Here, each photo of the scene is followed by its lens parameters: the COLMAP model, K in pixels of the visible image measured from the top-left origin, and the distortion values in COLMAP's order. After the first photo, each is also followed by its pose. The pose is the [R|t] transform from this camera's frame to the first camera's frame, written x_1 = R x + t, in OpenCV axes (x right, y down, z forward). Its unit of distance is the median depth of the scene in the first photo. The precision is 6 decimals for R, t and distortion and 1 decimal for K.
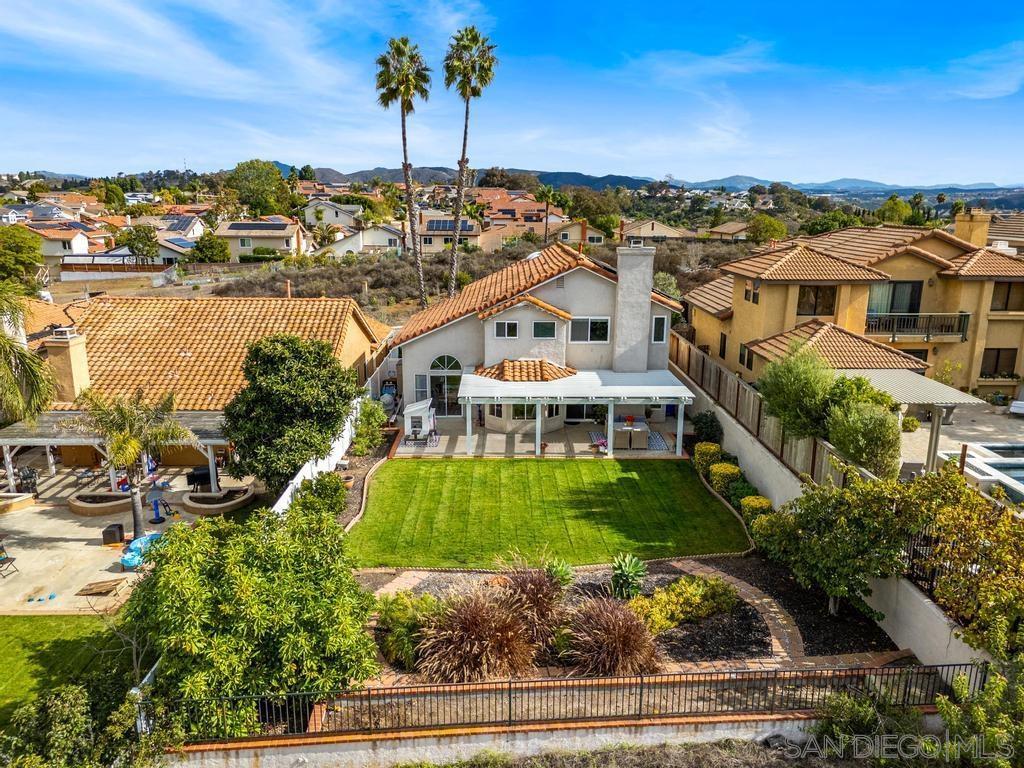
lens RADIAL K [[751.3, 0, 512.0], [0, 751.3, 384.0], [0, 0, 1]] dist [0.079975, -0.080566]
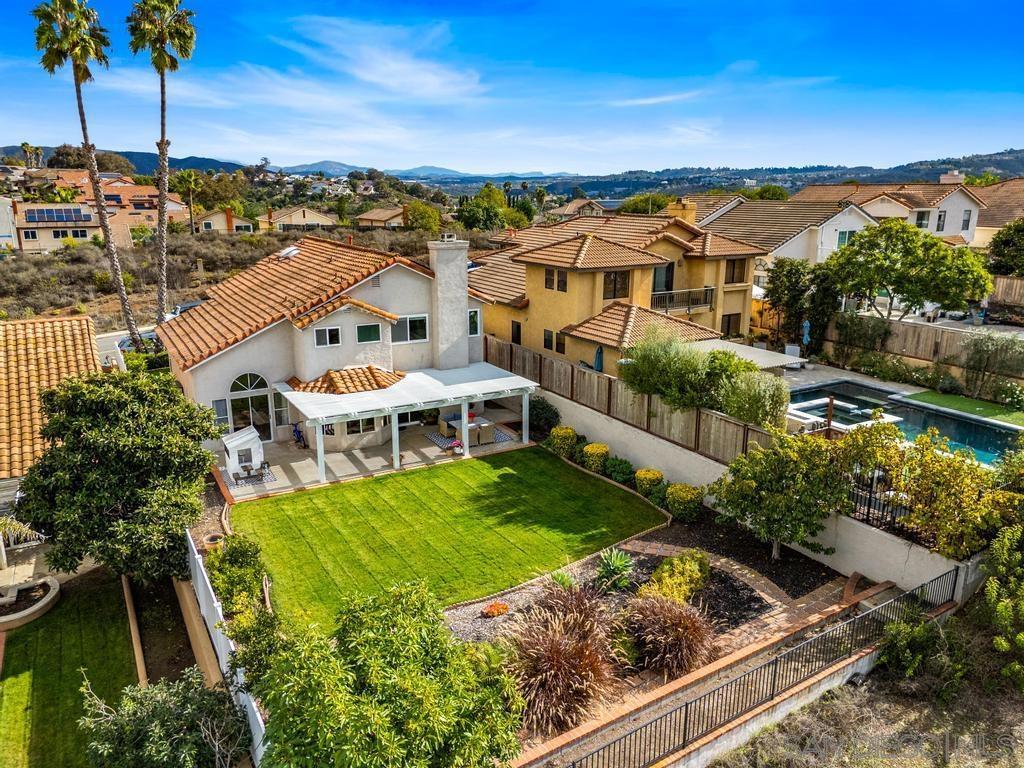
lens RADIAL K [[751.3, 0, 512.0], [0, 751.3, 384.0], [0, 0, 1]] dist [0.079975, -0.080566]
pose [[0.873285, -0.125302, 0.470821, -0.247251], [0.116456, 0.992035, 0.048012, -0.034334], [-0.473087, 0.012901, 0.880921, 0.101244]]
